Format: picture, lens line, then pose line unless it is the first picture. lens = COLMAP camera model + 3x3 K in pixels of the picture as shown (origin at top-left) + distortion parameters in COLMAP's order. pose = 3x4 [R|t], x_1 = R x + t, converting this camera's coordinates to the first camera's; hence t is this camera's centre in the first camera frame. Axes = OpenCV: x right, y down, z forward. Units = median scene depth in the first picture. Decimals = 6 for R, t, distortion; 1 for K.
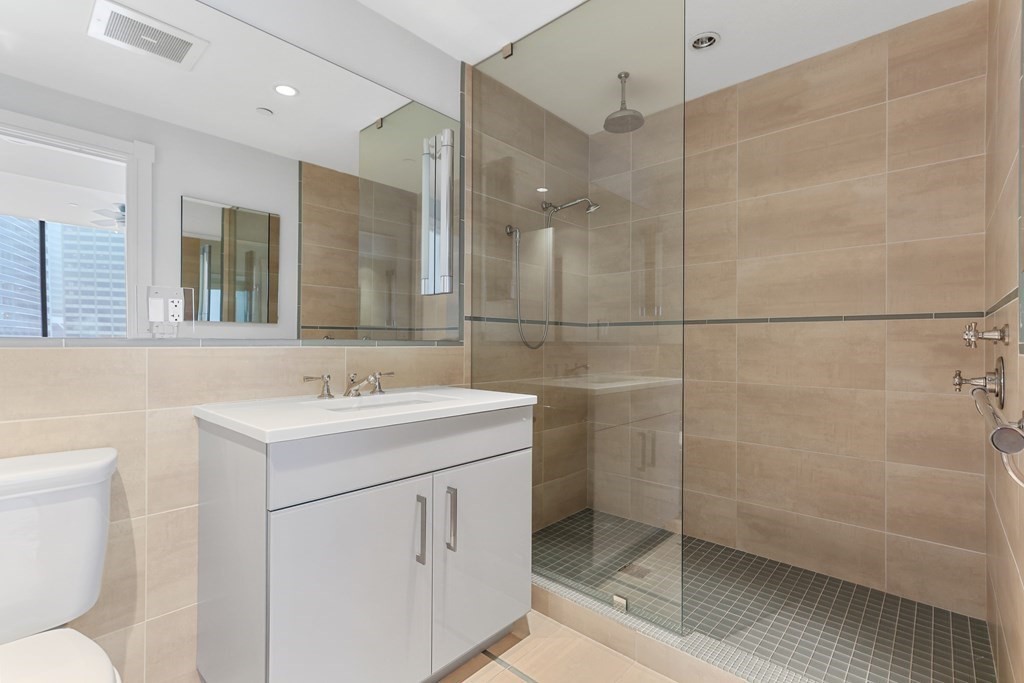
lens RADIAL K [[472.1, 0, 513.8], [0, 472.1, 345.1], [0, 0, 1]] dist [-0.006257, 0.012015]
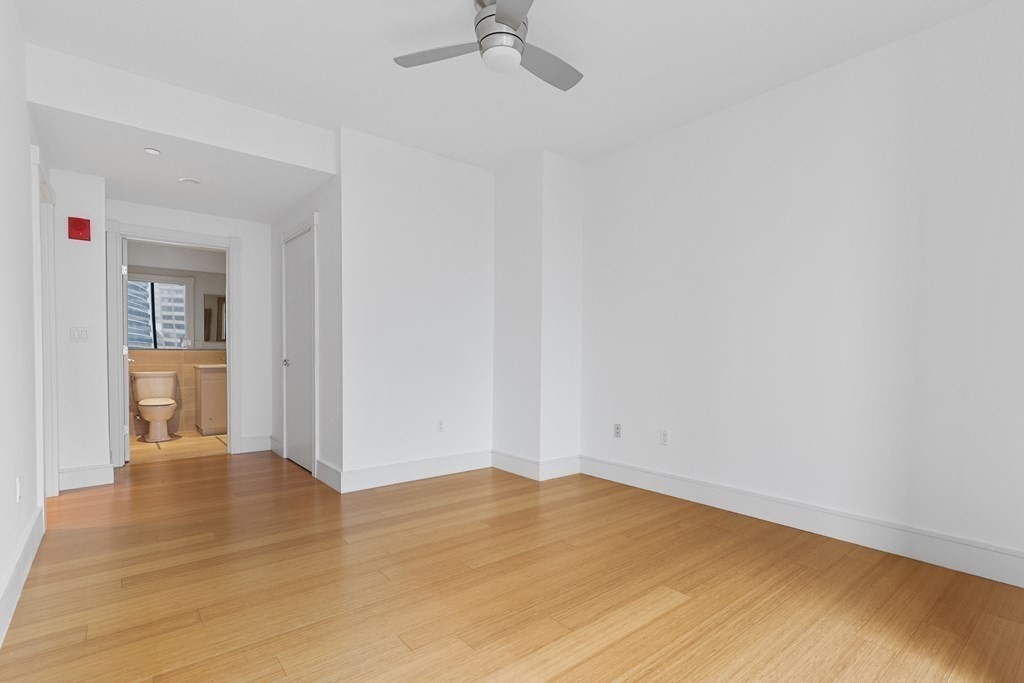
lens RADIAL K [[472.1, 0, 513.8], [0, 472.1, 345.1], [0, 0, 1]] dist [-0.006257, 0.012015]
pose [[0.993146, -0.008745, -0.116556, 2.845896], [0.009254, 0.999950, 0.003824, -0.044735], [0.116516, -0.004877, 0.993177, -3.073588]]
